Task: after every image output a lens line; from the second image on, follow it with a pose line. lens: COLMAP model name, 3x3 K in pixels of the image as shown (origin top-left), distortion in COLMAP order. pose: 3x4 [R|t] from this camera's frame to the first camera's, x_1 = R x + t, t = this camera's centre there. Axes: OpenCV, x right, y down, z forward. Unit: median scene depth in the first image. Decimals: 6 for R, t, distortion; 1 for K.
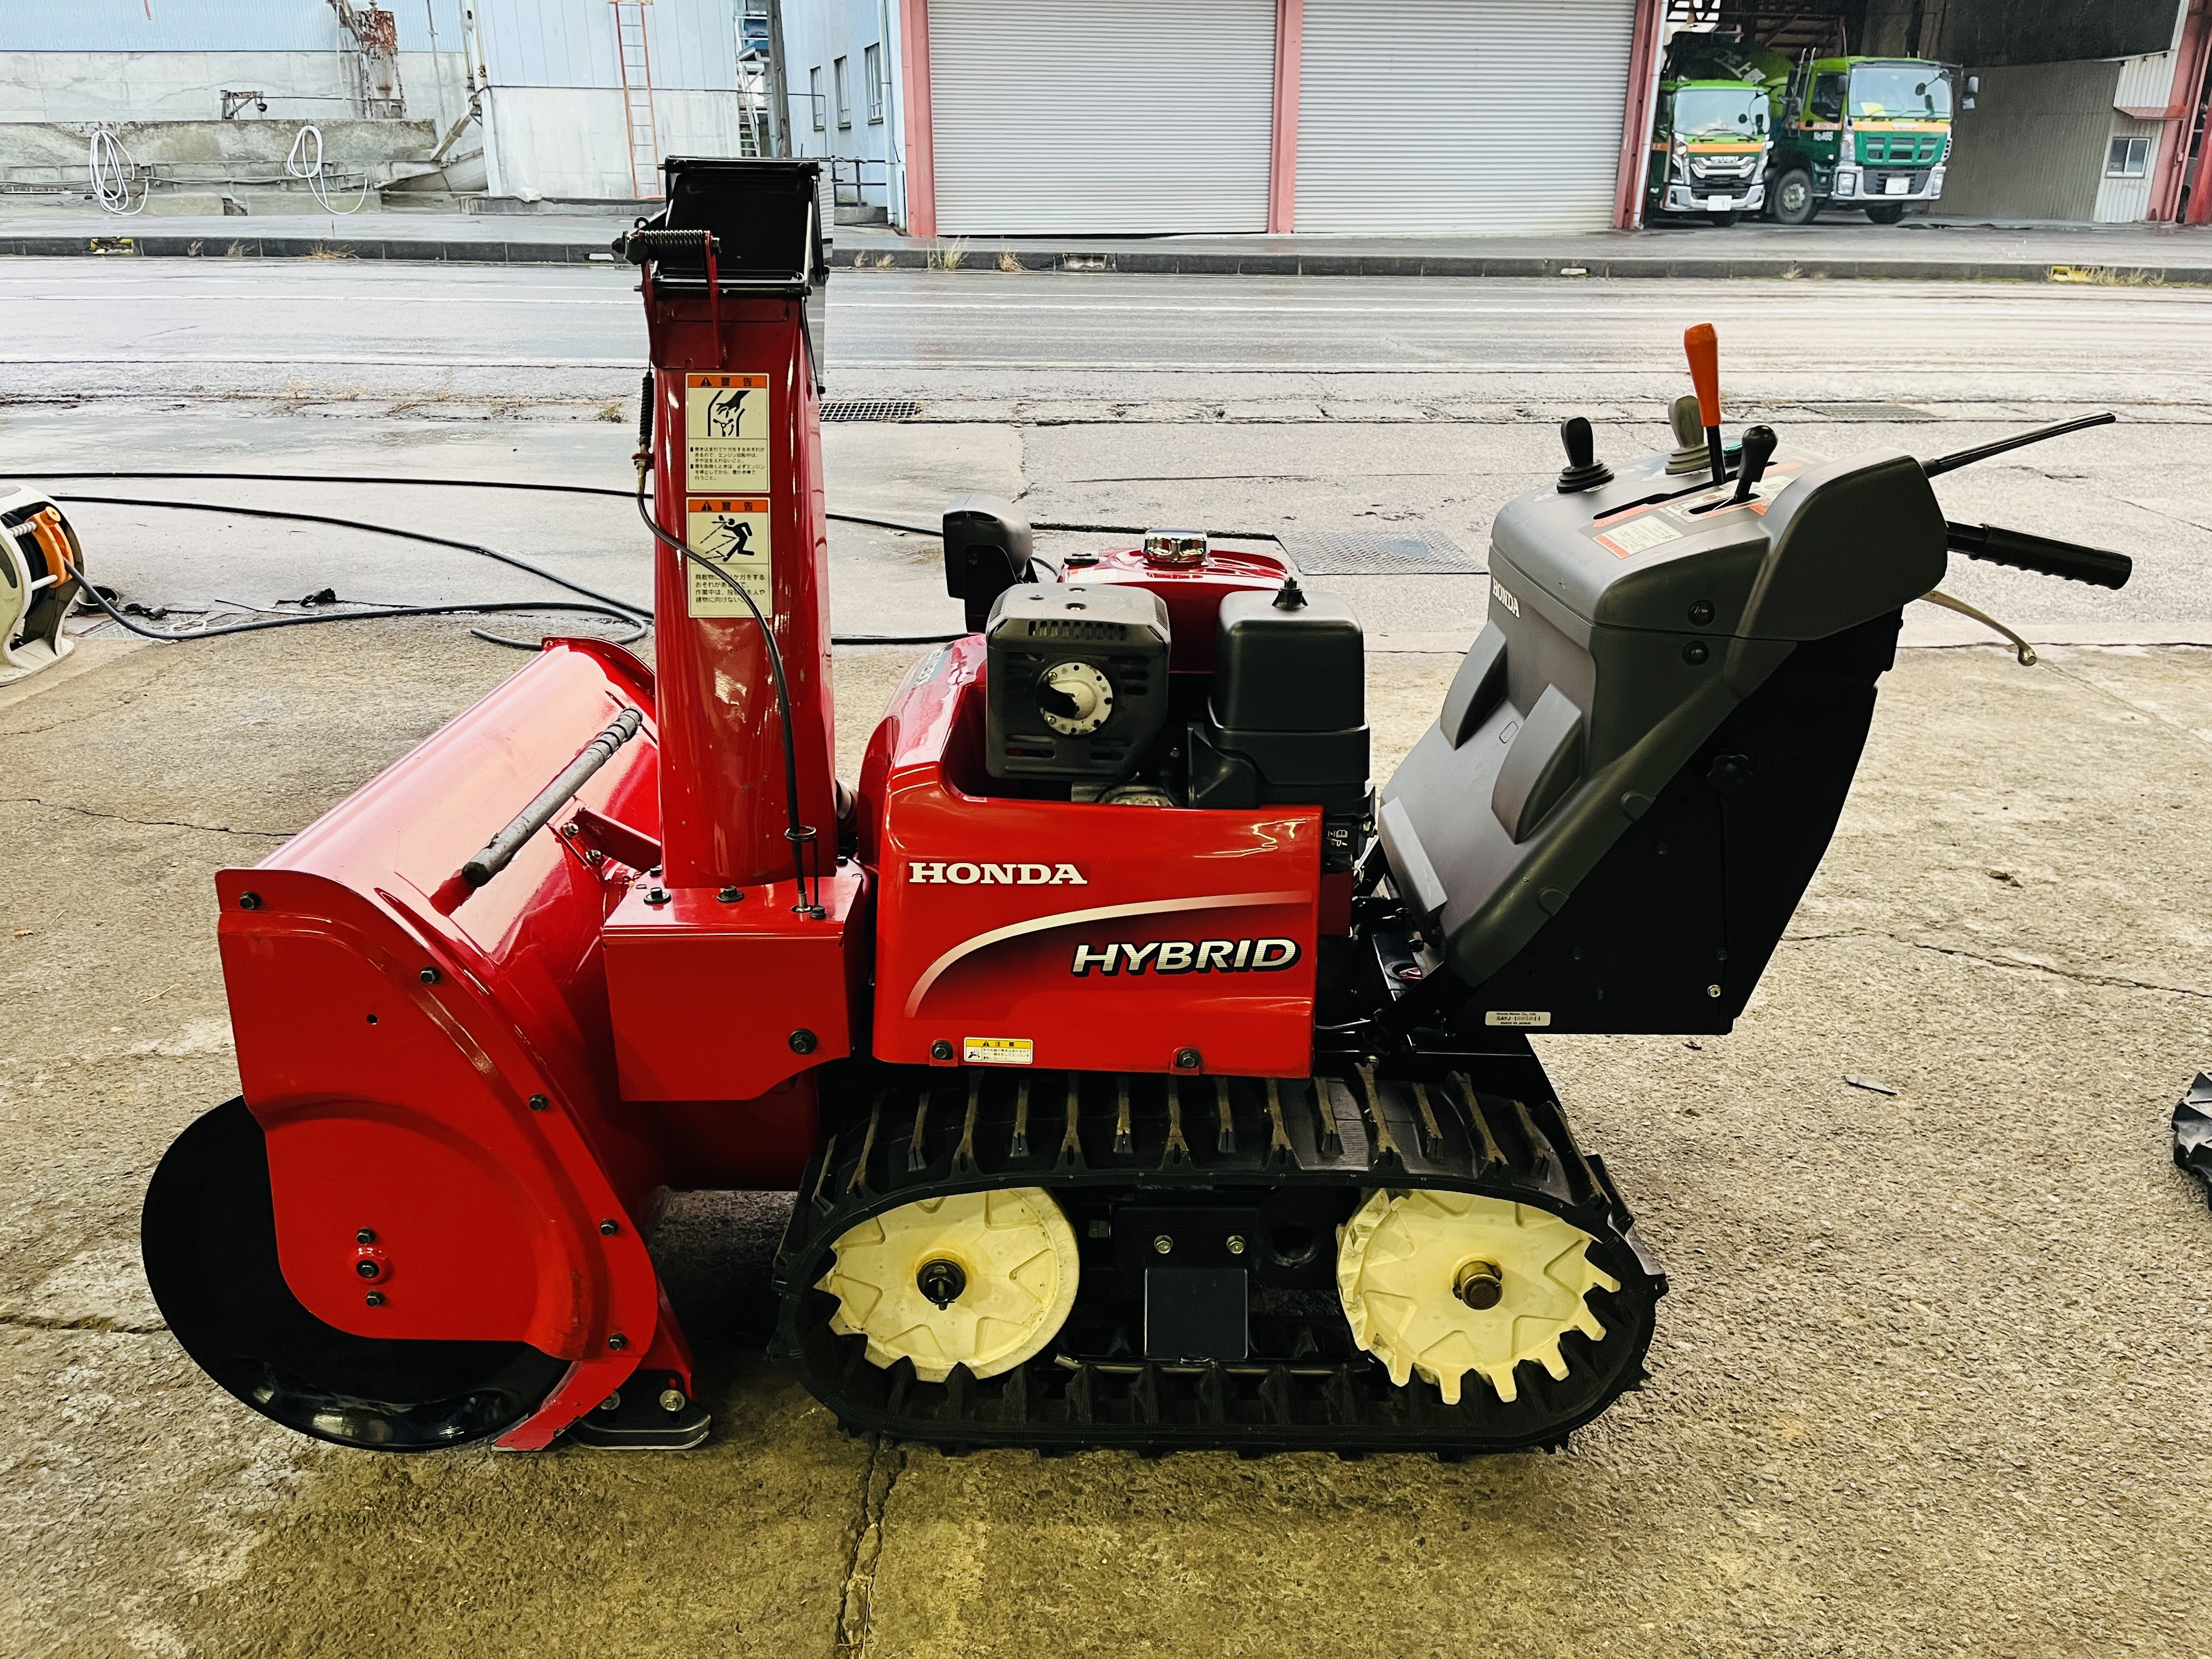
lens RADIAL K [[1764.3, 0, 1106.0], [0, 1764.3, 829.5], [0, 0, 1]] dist [0.136505, -0.218890]
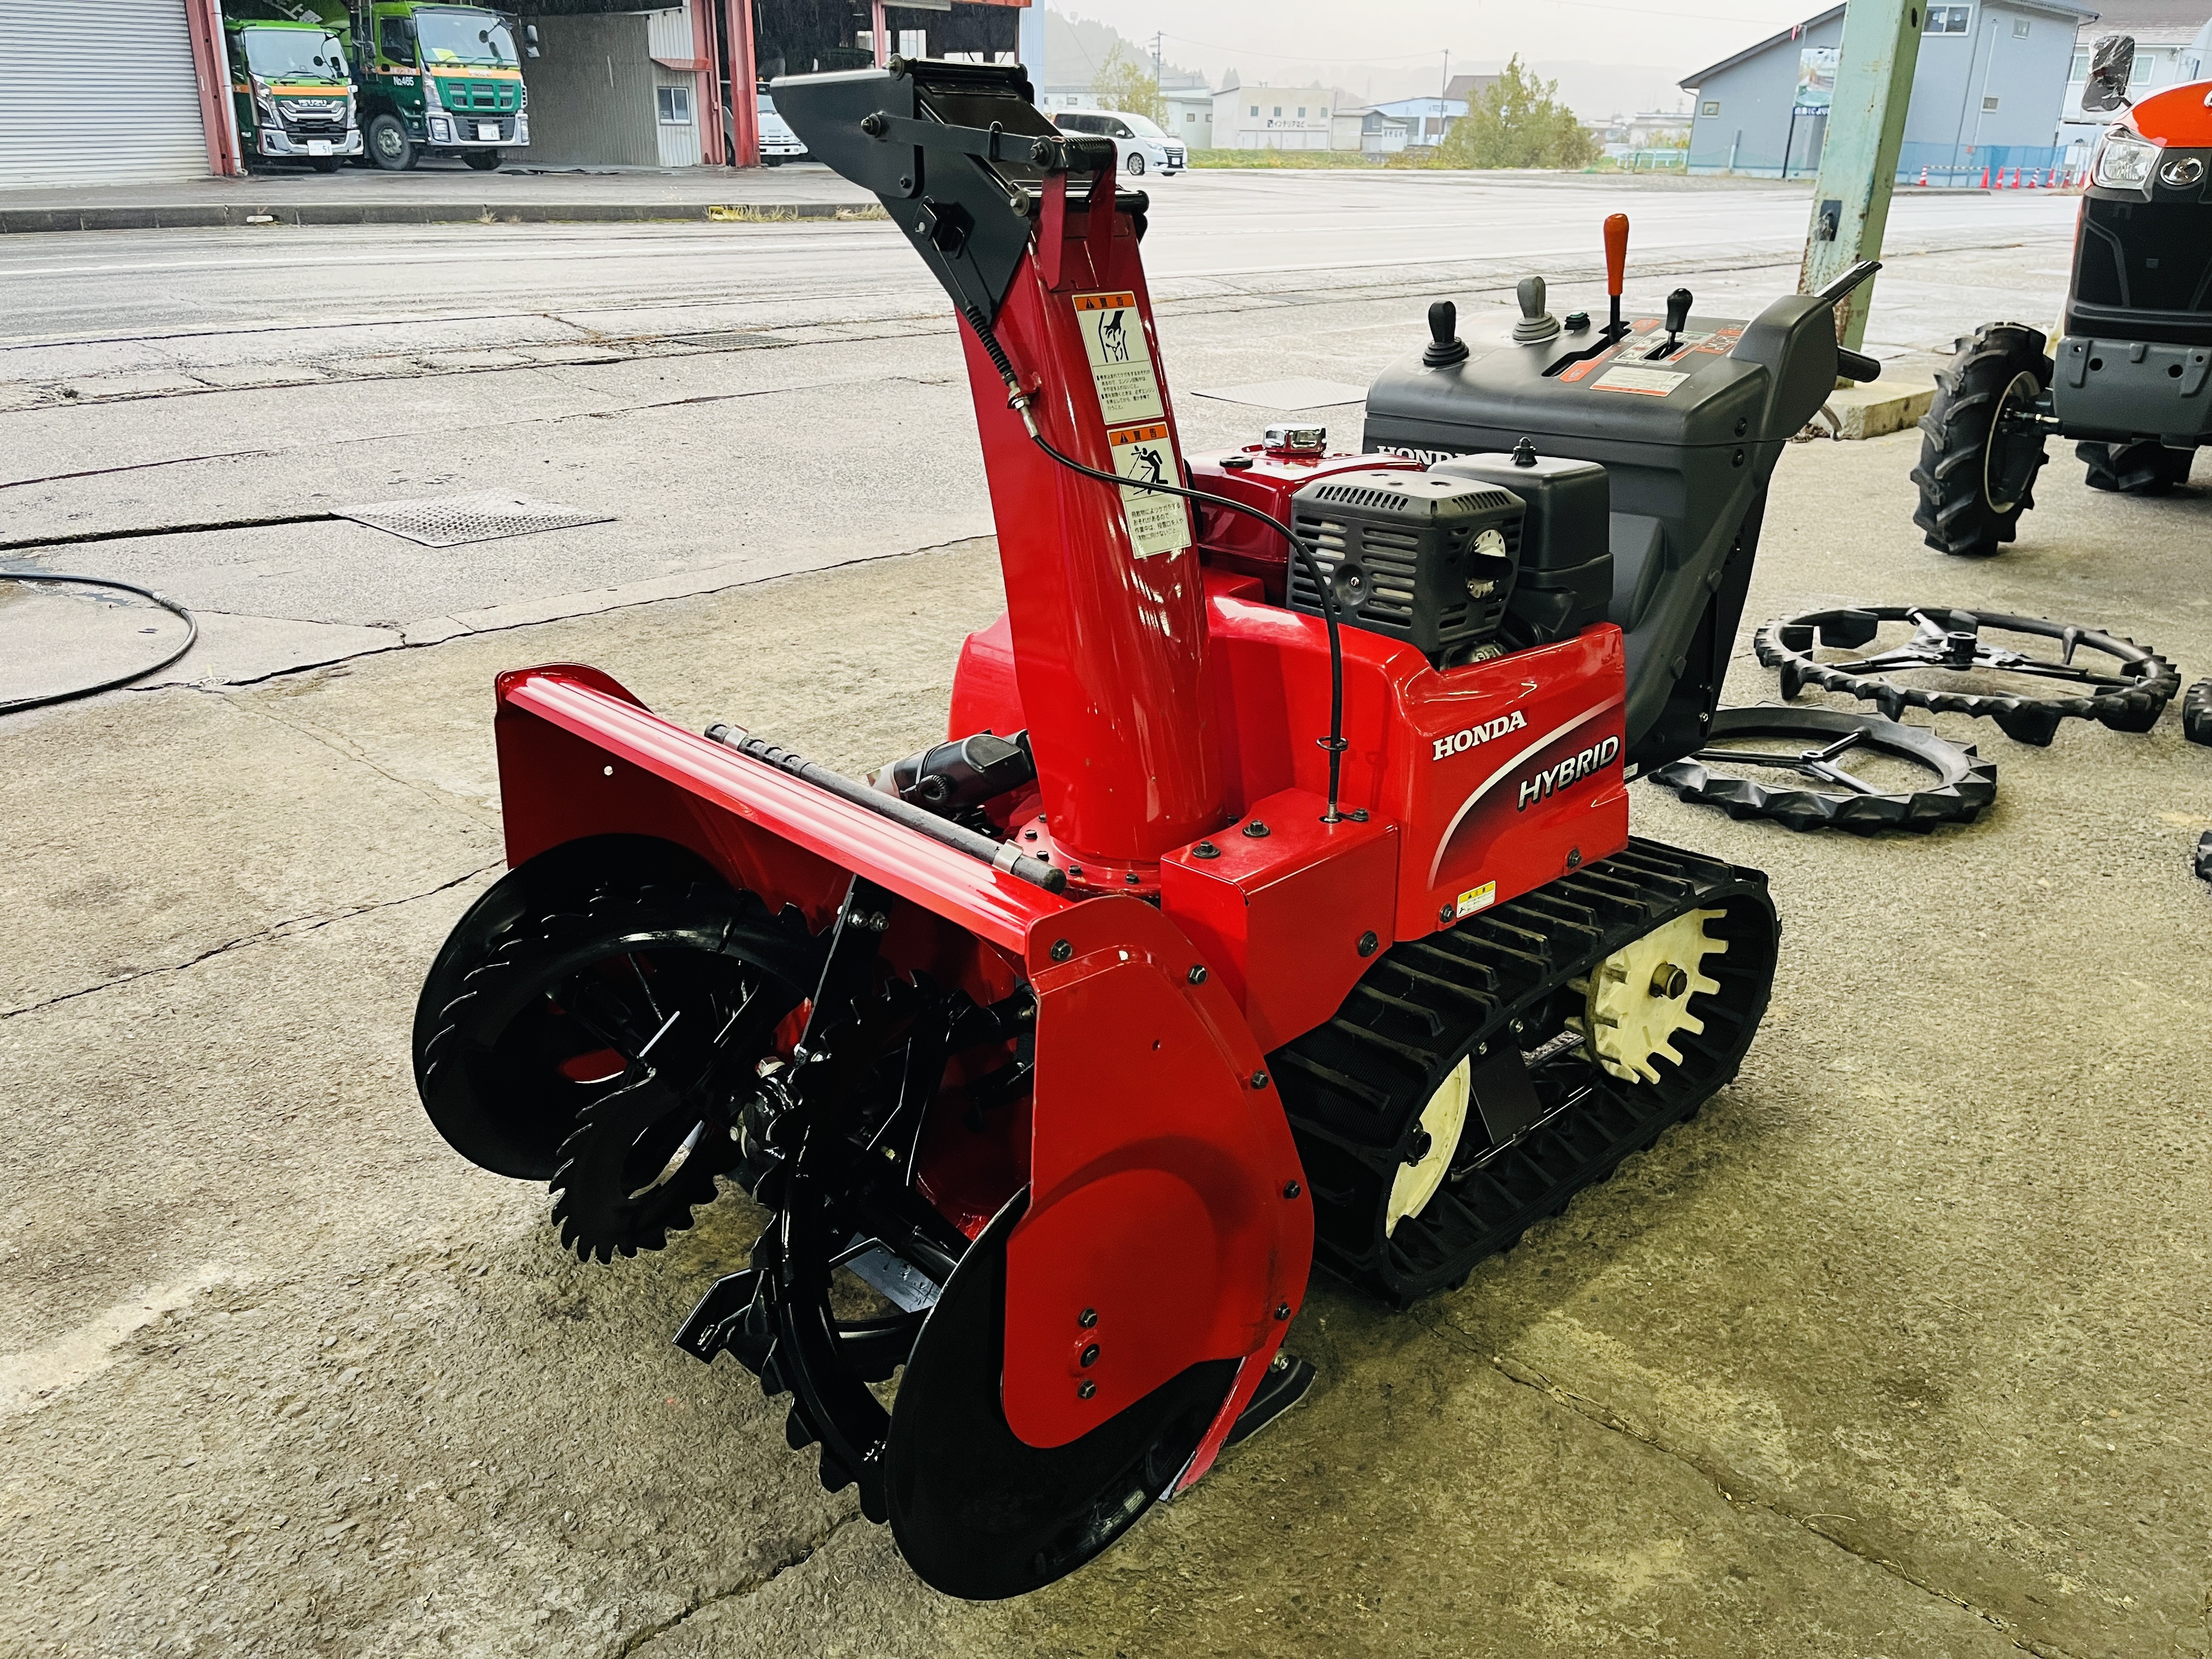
lens RADIAL K [[1764.3, 0, 1106.0], [0, 1764.3, 829.5], [0, 0, 1]] dist [0.136505, -0.218890]
pose [[0.690685, -0.256170, 0.676263, -0.114727], [0.239924, 0.963361, 0.119882, -0.012296], [-0.682196, 0.079451, 0.726840, 0.043797]]
